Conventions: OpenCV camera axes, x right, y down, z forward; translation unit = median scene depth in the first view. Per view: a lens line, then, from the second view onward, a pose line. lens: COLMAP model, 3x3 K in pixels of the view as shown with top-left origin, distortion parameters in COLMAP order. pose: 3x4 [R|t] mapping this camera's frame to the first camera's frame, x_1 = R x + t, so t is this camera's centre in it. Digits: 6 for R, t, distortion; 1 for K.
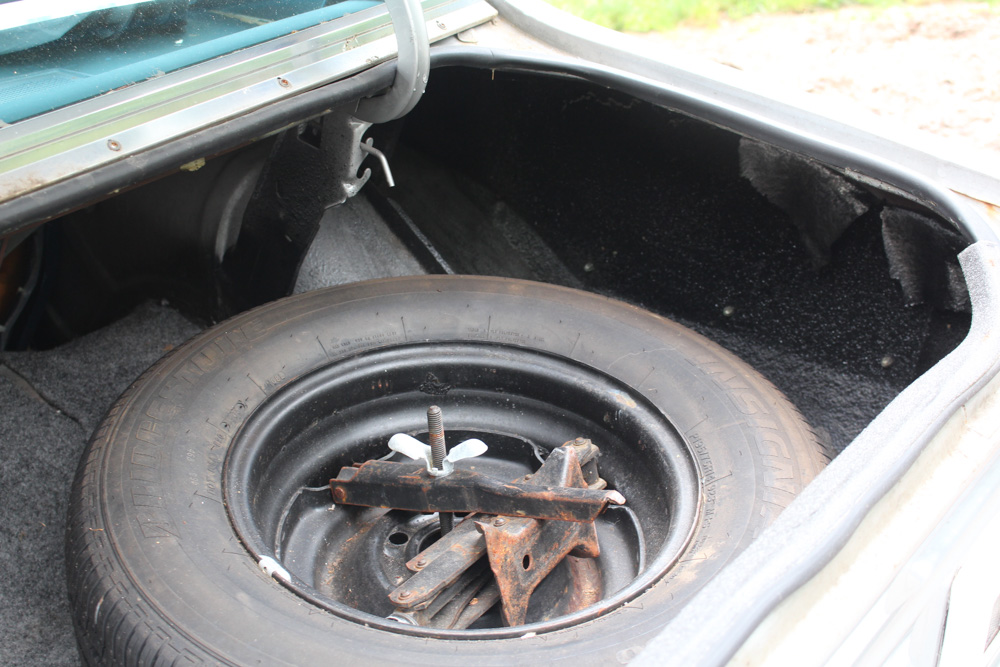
lens RADIAL K [[1468.8, 0, 507.9], [0, 1468.8, 352.8], [0, 0, 1]] dist [-0.067349, 0.000000]
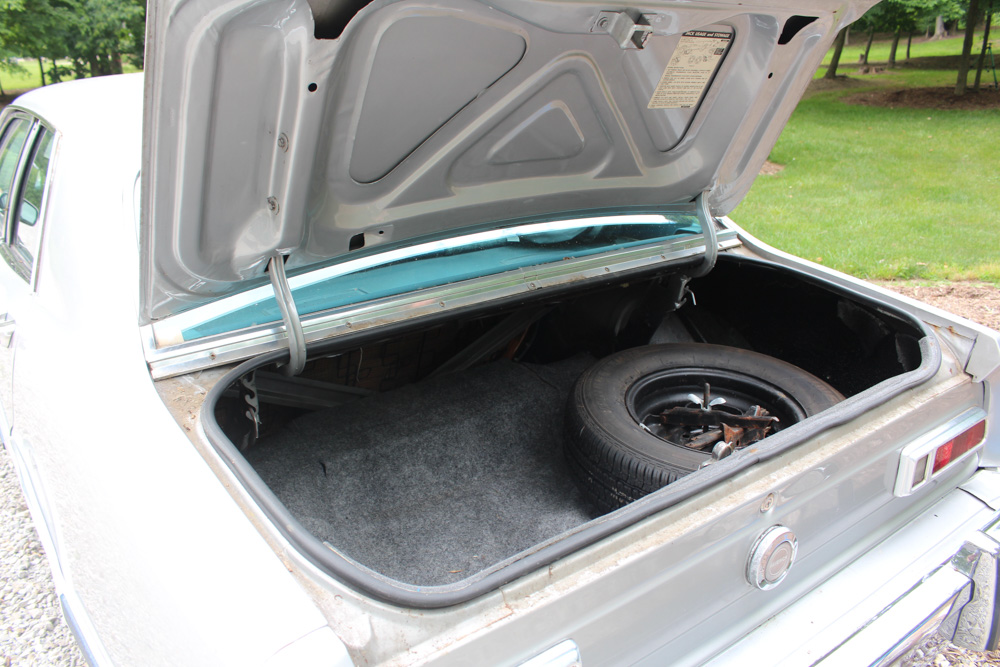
lens RADIAL K [[840.1, 0, 492.2], [0, 840.1, 339.7], [0, 0, 1]] dist [-0.138083, 0.082605]
pose [[0.960763, 0.096565, -0.260017, -0.037035], [-0.133510, 0.982699, -0.128364, 0.189107], [0.243124, 0.158042, 0.957034, -0.490638]]
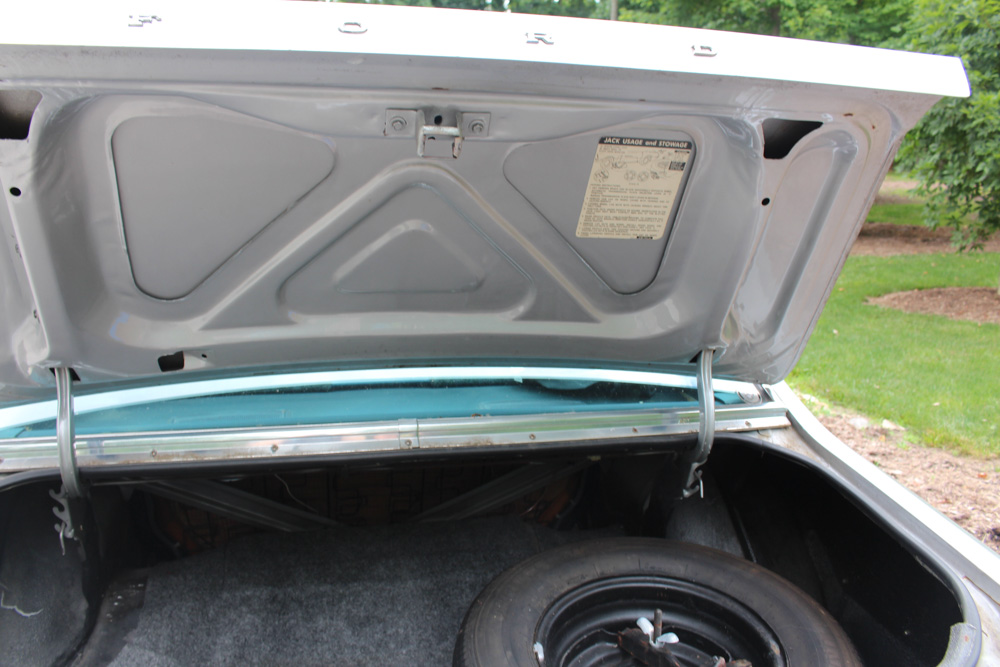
lens RADIAL K [[840.1, 0, 476.5], [0, 840.1, 338.7], [0, 0, 1]] dist [-0.138083, 0.082605]
pose [[0.762940, 0.171974, -0.623176, 0.353730], [-0.331996, 0.931369, -0.149431, -0.049644], [0.554708, 0.320899, 0.767674, -0.066408]]
